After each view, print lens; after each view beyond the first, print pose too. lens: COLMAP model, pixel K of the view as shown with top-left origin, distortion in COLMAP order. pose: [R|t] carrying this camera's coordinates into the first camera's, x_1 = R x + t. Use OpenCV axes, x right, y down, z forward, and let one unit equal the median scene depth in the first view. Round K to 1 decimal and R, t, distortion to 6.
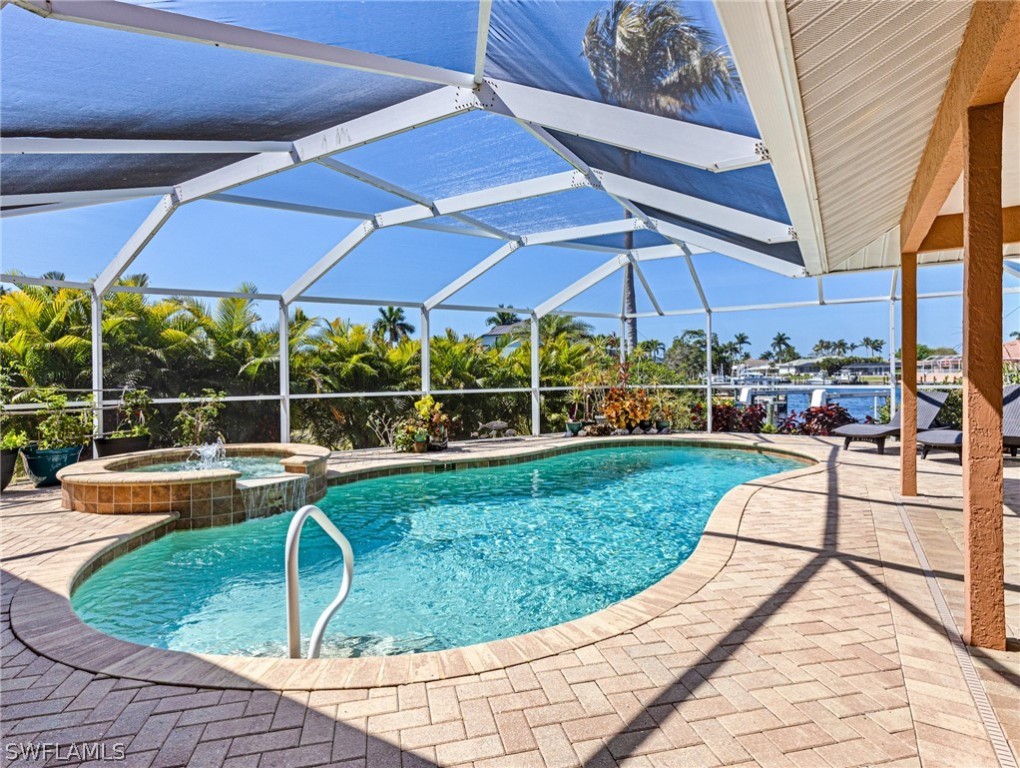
lens RADIAL K [[549.1, 0, 506.8], [0, 549.1, 376.5], [0, 0, 1]] dist [0.002183, 0.000086]
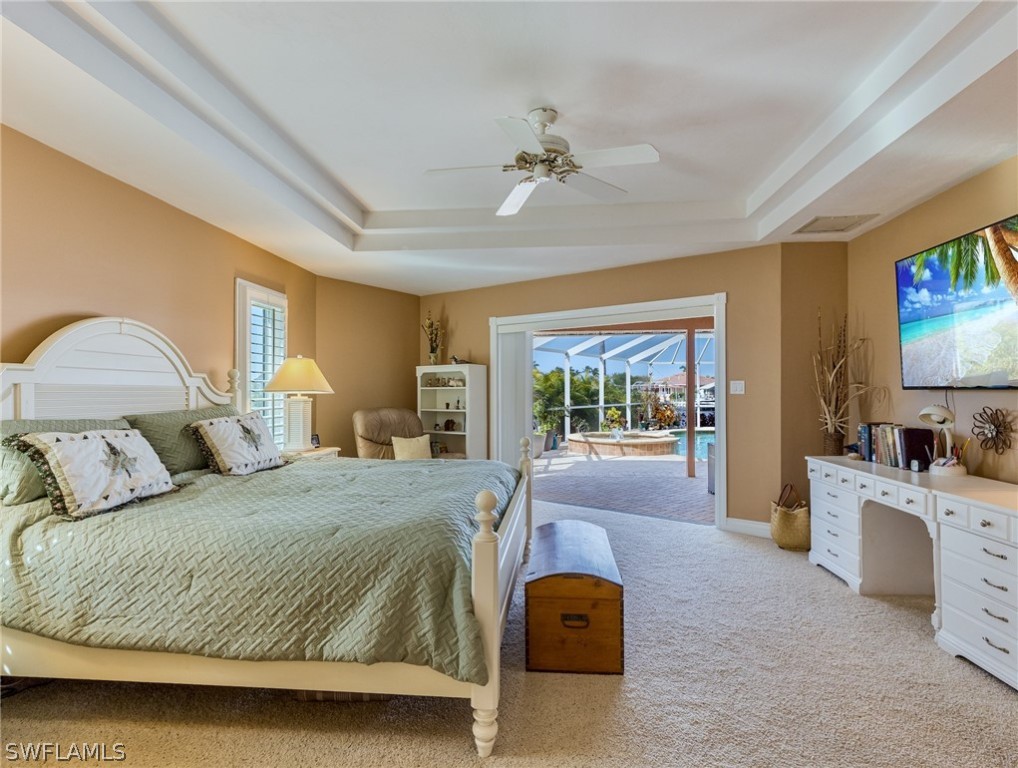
lens RADIAL K [[523.1, 0, 509.0], [0, 523.1, 384.0], [0, 0, 1]] dist [0.018300, -0.000675]
pose [[0.898975, 0.017239, 0.437661, -1.068668], [-0.008189, 0.999712, -0.022556, -0.000894], [-0.437924, 0.016693, 0.898857, -0.357656]]
